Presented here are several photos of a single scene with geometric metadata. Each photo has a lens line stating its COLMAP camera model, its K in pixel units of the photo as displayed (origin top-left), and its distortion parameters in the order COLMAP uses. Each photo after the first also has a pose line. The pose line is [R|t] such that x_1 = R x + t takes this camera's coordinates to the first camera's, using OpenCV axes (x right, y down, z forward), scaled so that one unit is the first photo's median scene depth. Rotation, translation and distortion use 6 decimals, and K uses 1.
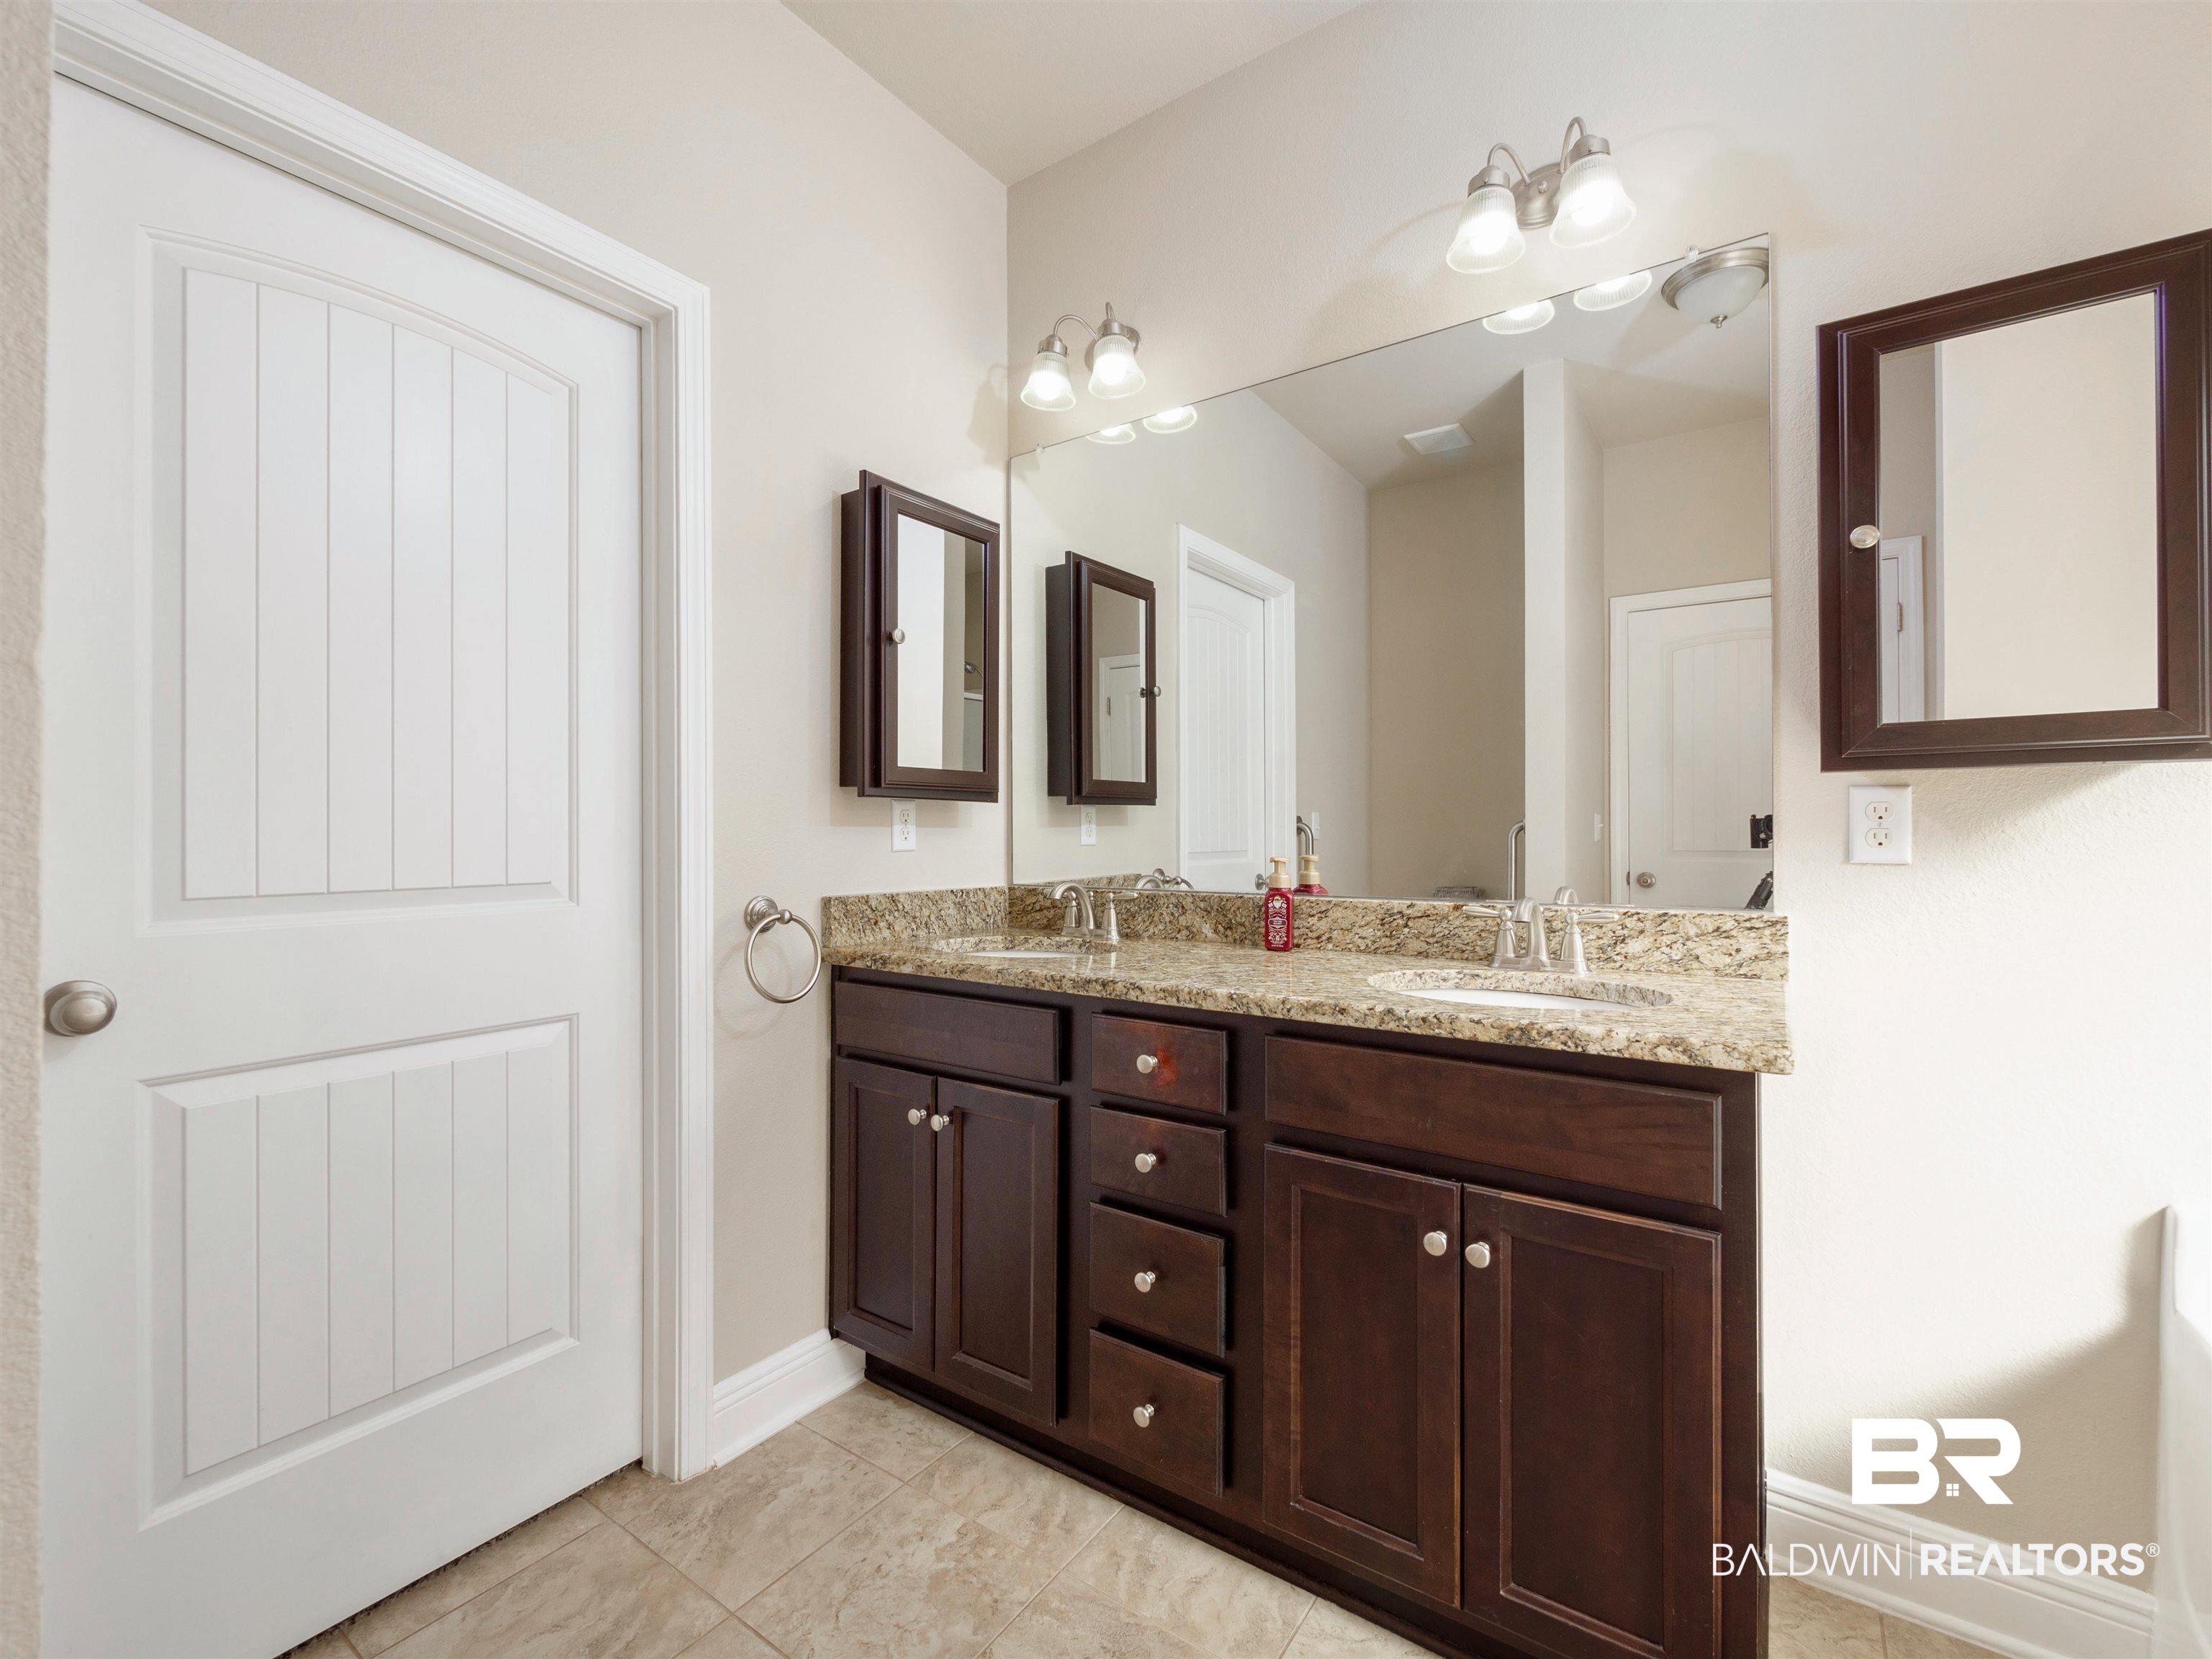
lens RADIAL K [[940.1, 0, 1102.6], [0, 940.1, 817.4], [0, 0, 1]] dist [-0.000854, -0.000053]
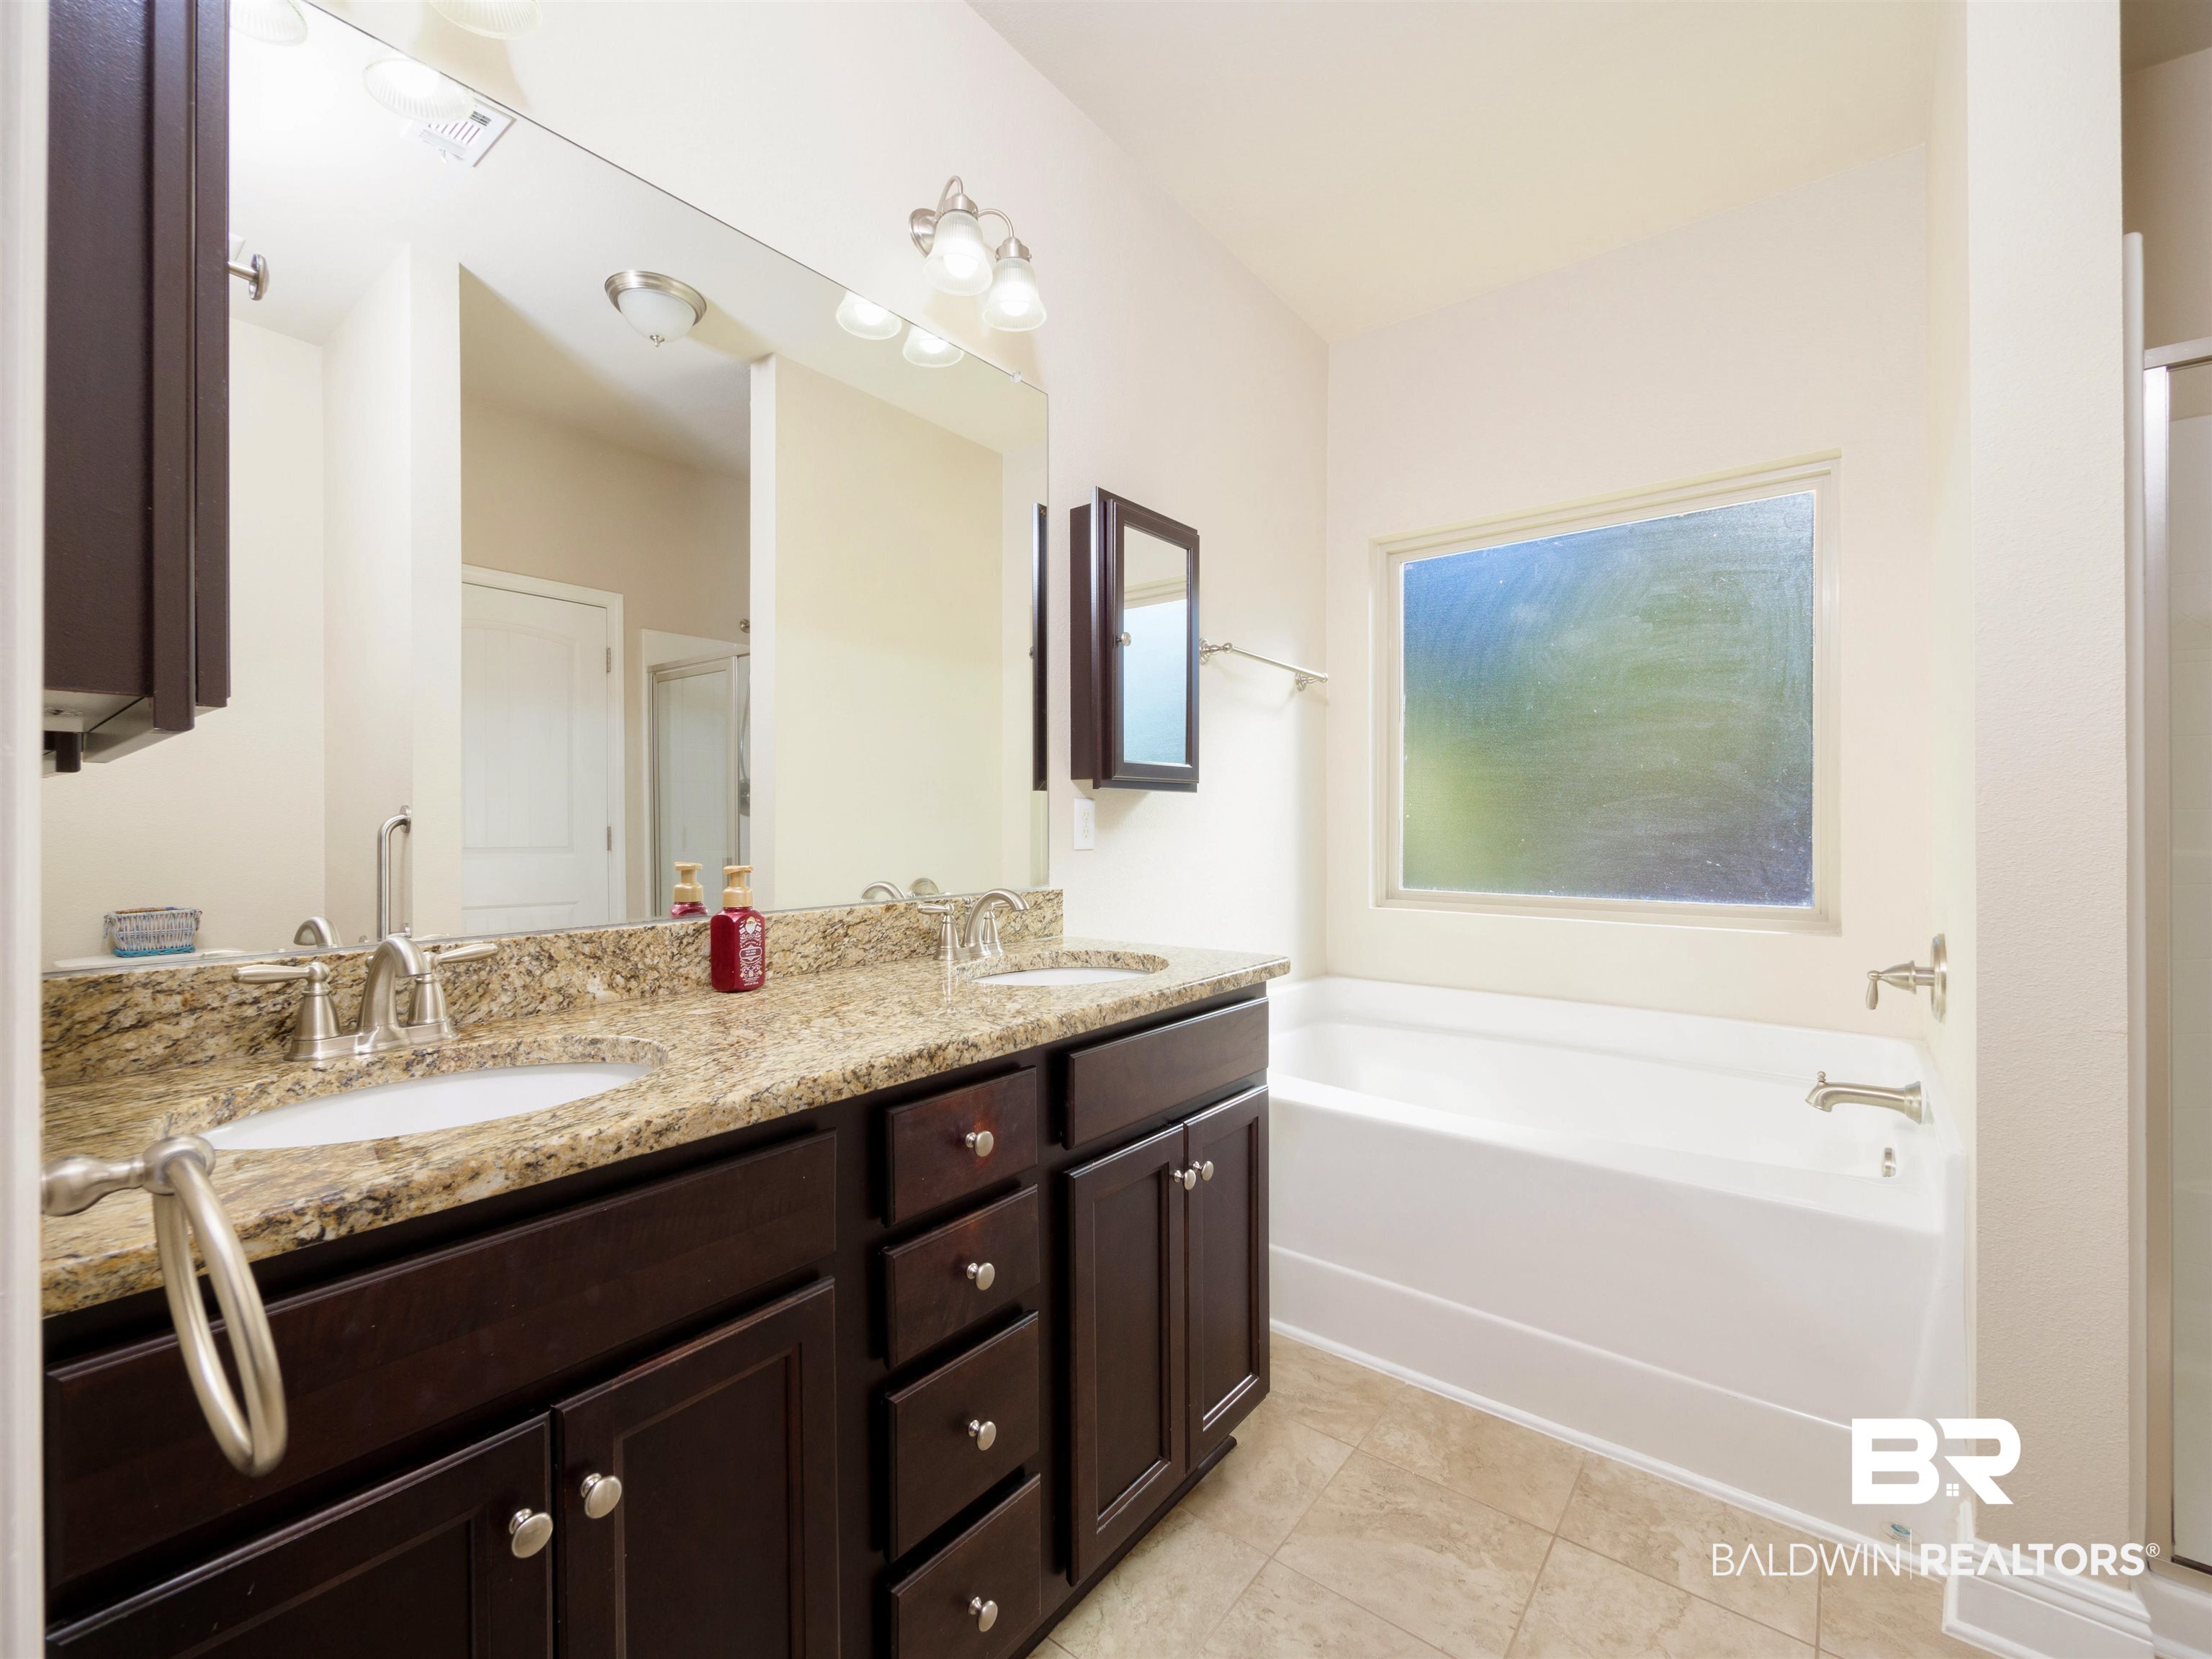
lens RADIAL K [[940.1, 0, 1097.6], [0, 940.1, 844.8], [0, 0, 1]] dist [-0.000854, -0.000053]
pose [[0.086476, -0.018822, 0.996076, -0.561061], [-0.009420, 0.999761, 0.019709, 0.009858], [-0.996209, -0.011087, 0.086278, 0.703291]]
